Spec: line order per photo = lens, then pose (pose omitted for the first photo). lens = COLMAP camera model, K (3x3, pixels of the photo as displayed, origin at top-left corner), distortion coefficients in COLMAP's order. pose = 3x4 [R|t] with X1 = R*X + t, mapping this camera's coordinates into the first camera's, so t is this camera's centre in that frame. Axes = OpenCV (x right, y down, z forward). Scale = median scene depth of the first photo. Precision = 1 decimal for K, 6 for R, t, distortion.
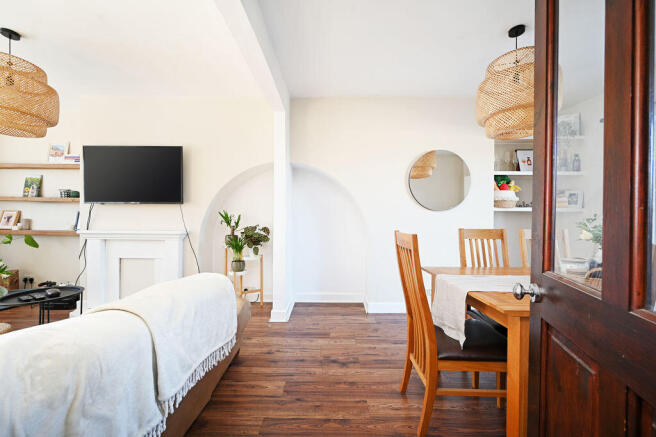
lens RADIAL K [[260.6, 0, 328.0], [0, 260.6, 218.5], [0, 0, 1]] dist [0.000061, 0.000038]
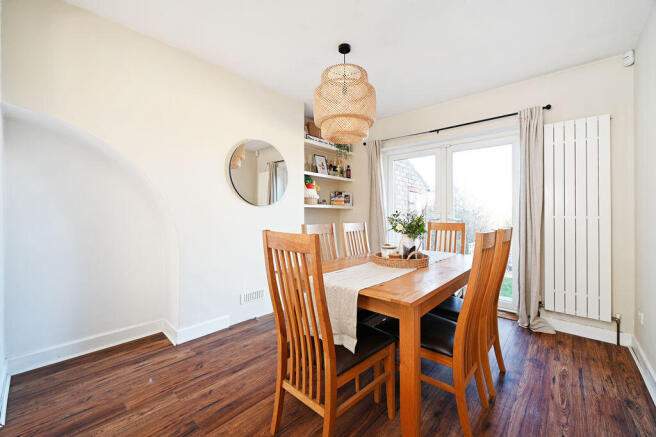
lens RADIAL K [[262.1, 0, 331.5], [0, 262.1, 212.2], [0, 0, 1]] dist [0.002116, 0.000139]
pose [[0.658751, 0.004456, 0.752348, -0.120953], [0.000441, 0.999980, -0.006309, -0.000253], [-0.752361, 0.004488, 0.658736, 0.208539]]
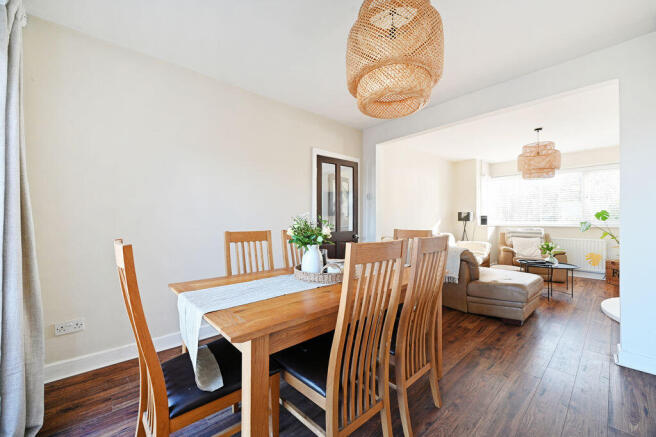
lens RADIAL K [[254.5, 0, 328.0], [0, 254.5, 218.5], [0, 0, 1]] dist [-0.000916, 0.000007]
pose [[-0.746580, -0.014073, -0.665147, 0.933112], [-0.011617, 0.999900, -0.008117, -0.001575], [0.665194, 0.001667, -0.746668, 0.984714]]
